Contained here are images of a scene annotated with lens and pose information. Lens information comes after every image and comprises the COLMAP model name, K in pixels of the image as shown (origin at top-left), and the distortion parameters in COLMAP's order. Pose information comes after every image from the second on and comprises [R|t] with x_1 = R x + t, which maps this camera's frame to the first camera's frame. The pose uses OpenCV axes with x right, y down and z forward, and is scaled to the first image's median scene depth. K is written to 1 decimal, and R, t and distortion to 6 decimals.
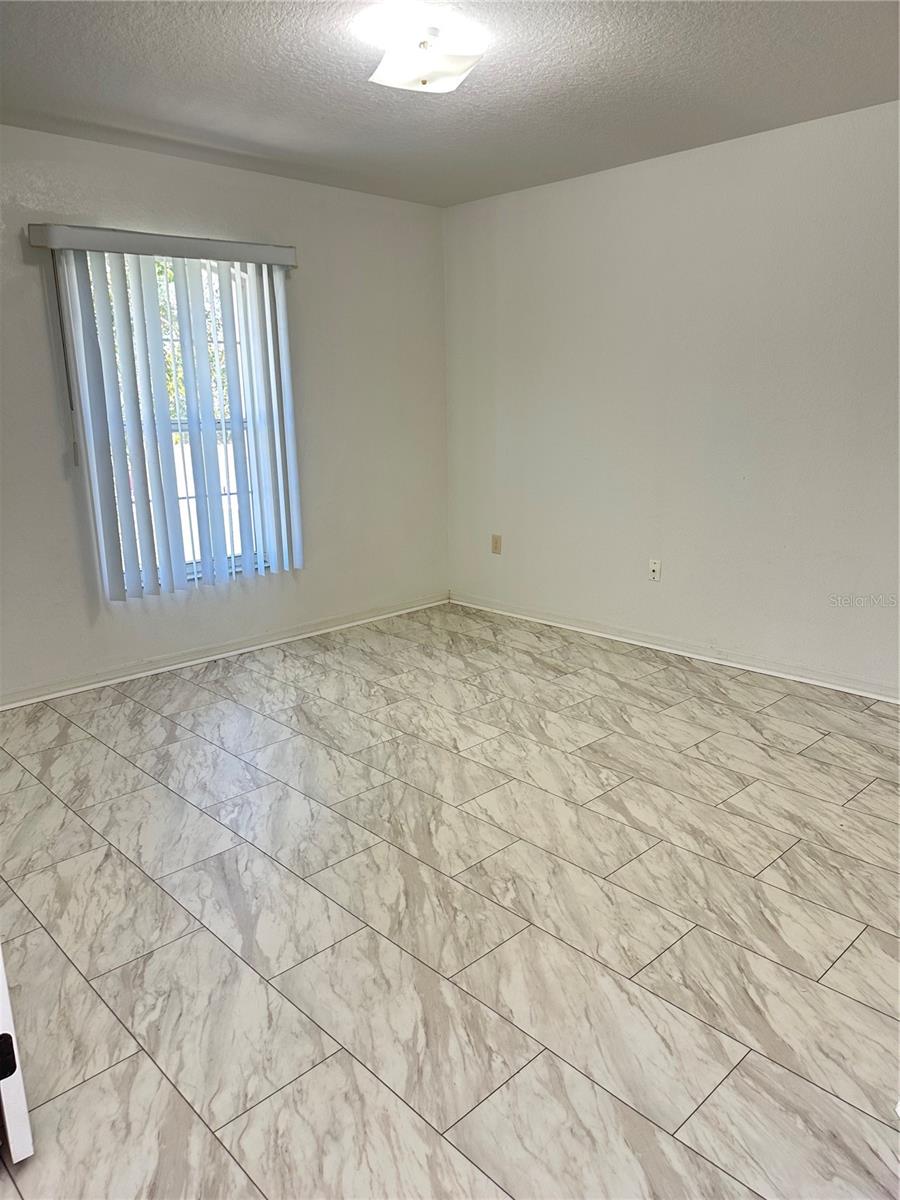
lens RADIAL K [[849.8, 0, 450.0], [0, 849.8, 600.0], [0, 0, 1]] dist [0.081490, -0.003998]
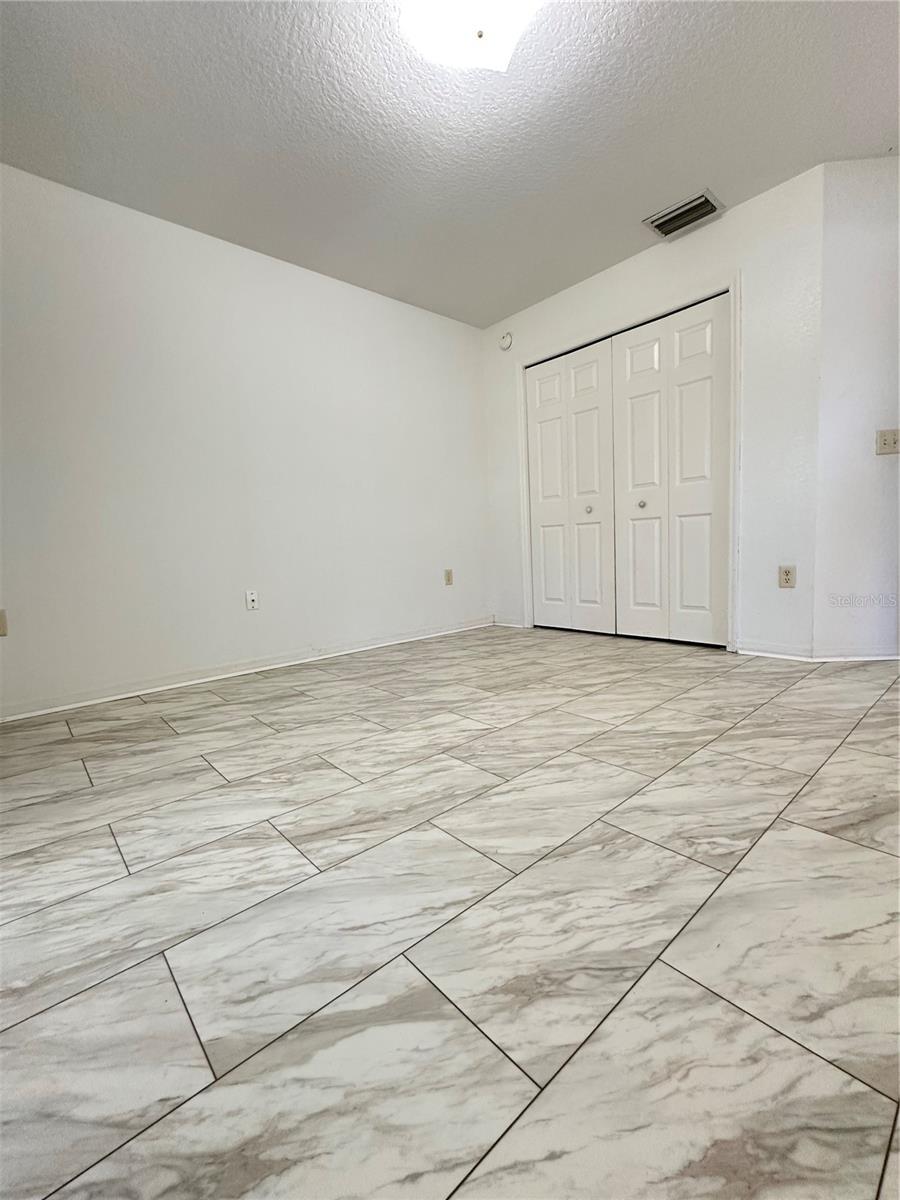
lens RADIAL K [[514.1, 0, 450.8], [0, 514.1, 580.1], [0, 0, 1]] dist [-0.000660, 0.000129]
pose [[0.034225, -0.052031, 0.998059, -0.563809], [0.275878, 0.960335, 0.040604, -0.021627], [-0.960583, 0.273953, 0.047222, 0.968456]]
